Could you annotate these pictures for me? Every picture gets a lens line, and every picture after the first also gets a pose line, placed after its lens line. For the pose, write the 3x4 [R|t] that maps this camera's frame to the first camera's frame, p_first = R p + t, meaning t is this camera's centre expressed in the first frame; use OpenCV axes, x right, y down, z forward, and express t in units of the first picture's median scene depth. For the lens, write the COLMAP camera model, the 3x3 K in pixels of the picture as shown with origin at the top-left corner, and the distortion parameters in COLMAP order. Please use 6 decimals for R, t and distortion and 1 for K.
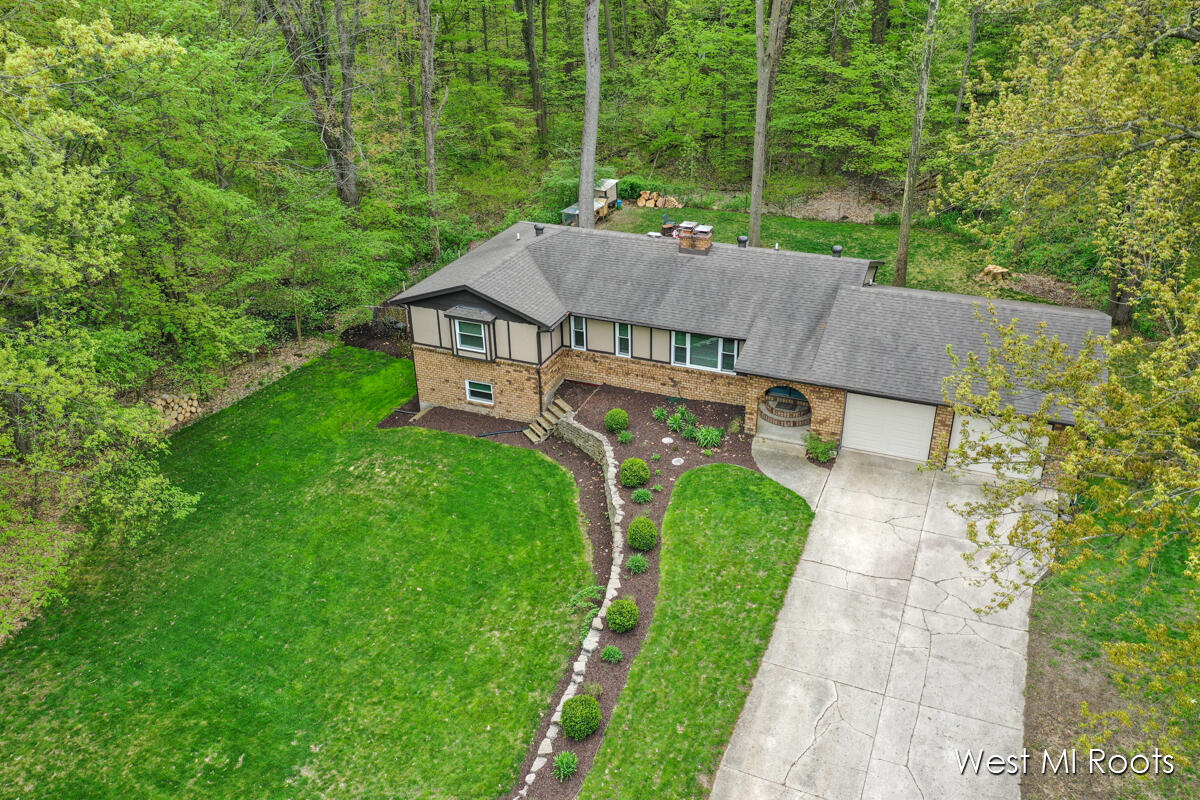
lens RADIAL K [[959.7, 0, 600.2], [0, 959.7, 400.9], [0, 0, 1]] dist [0.017872, 0.000329]
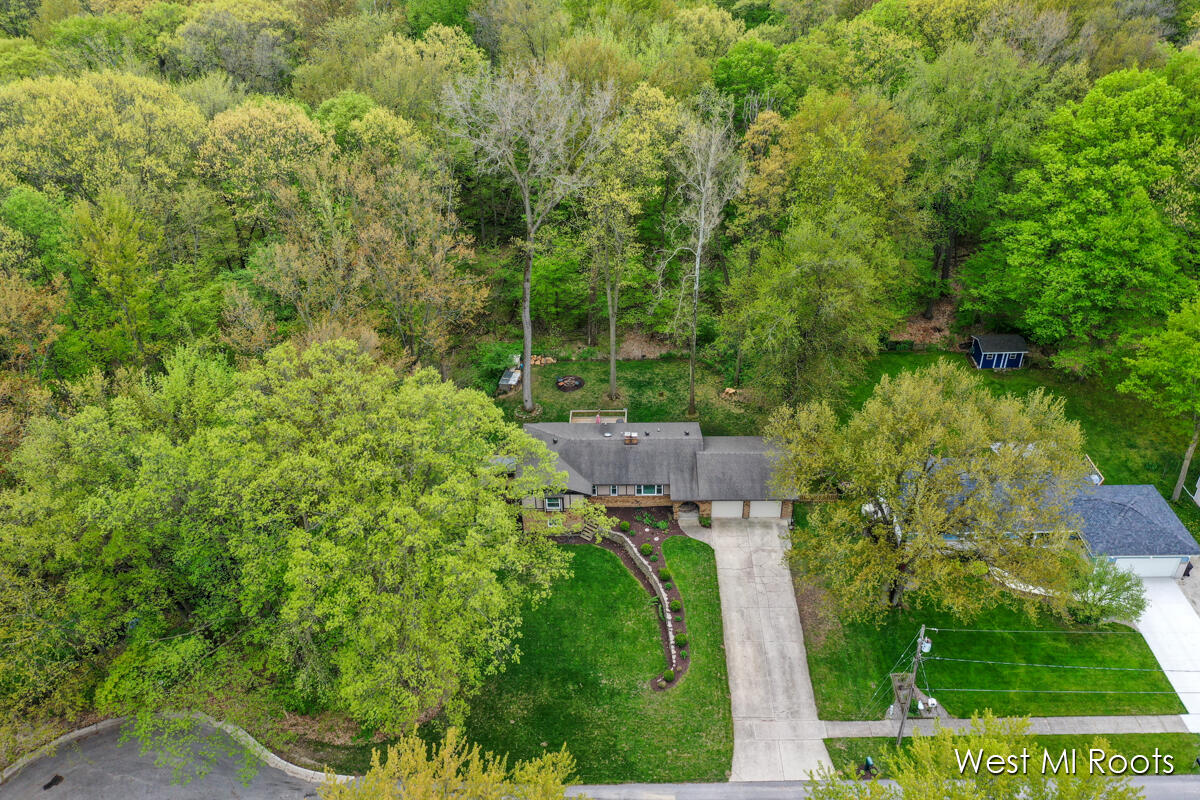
lens RADIAL K [[959.7, 0, 602.4], [0, 959.7, 402.5], [0, 0, 1]] dist [0.017872, 0.000329]
pose [[0.925640, -0.210734, 0.314295, -0.722511], [0.179179, 0.975654, 0.126467, -0.594042], [-0.333294, -0.060748, 0.940864, -1.250979]]
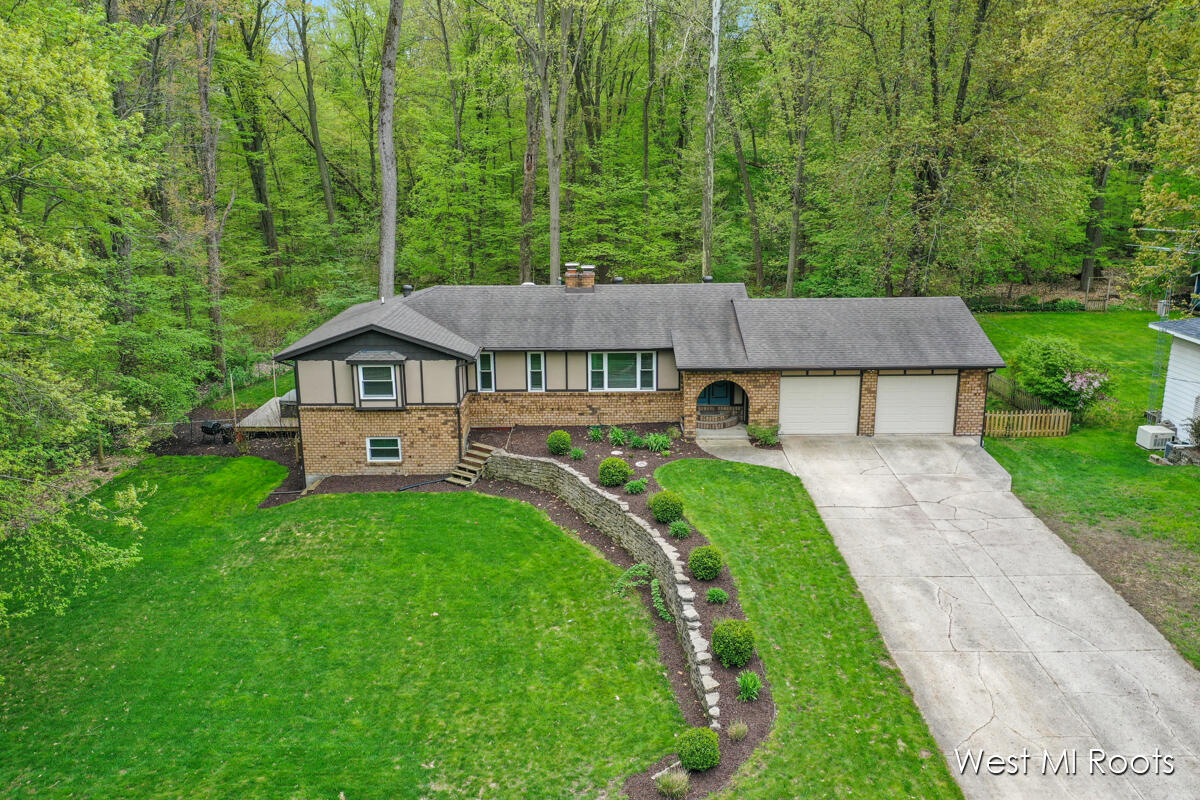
lens RADIAL K [[959.7, 0, 602.9], [0, 959.7, 397.5], [0, 0, 1]] dist [0.017872, 0.000329]
pose [[0.919238, -0.087525, 0.383850, -0.296075], [0.173348, 0.965360, -0.195012, 0.165360], [-0.353485, 0.245802, 0.902568, 0.103502]]
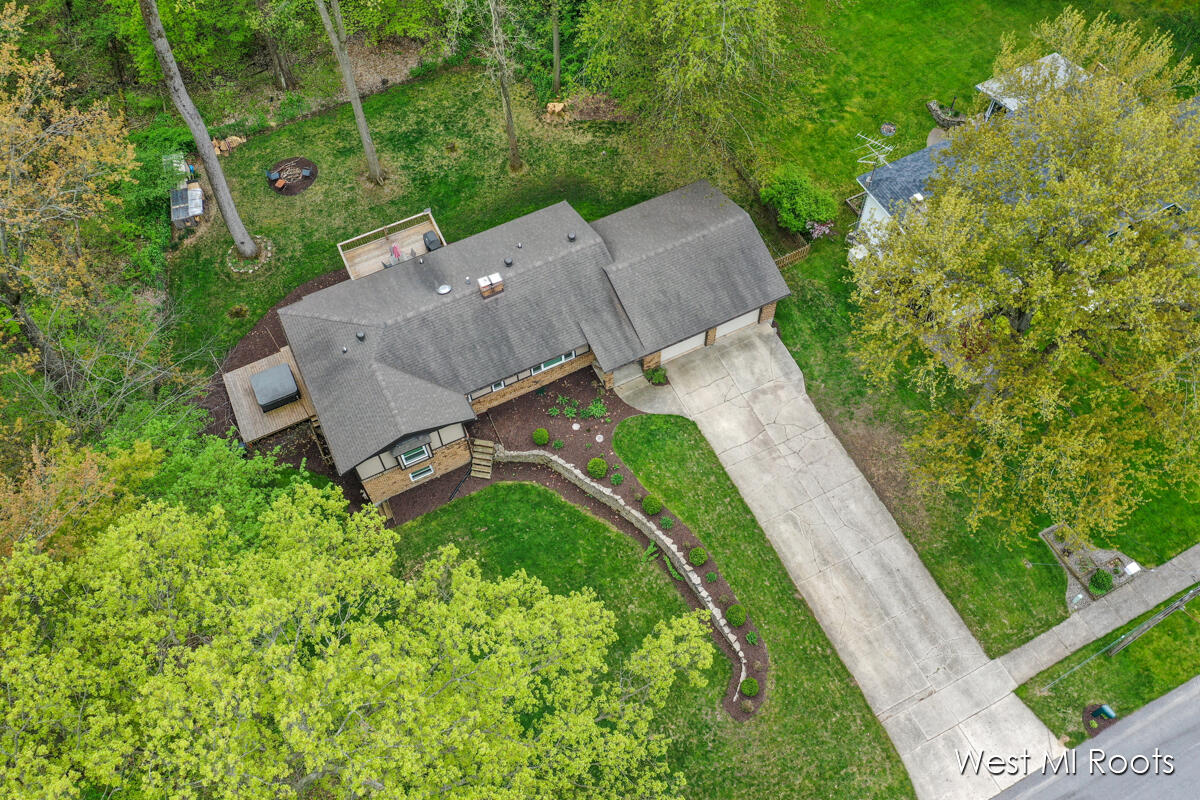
lens RADIAL K [[959.7, 0, 598.8], [0, 959.7, 397.3], [0, 0, 1]] dist [0.017872, 0.000329]
pose [[0.650672, -0.645107, 0.400578, -0.455497], [0.367427, 0.729124, 0.577388, -0.804901], [-0.664548, -0.228507, 0.711450, -0.082668]]
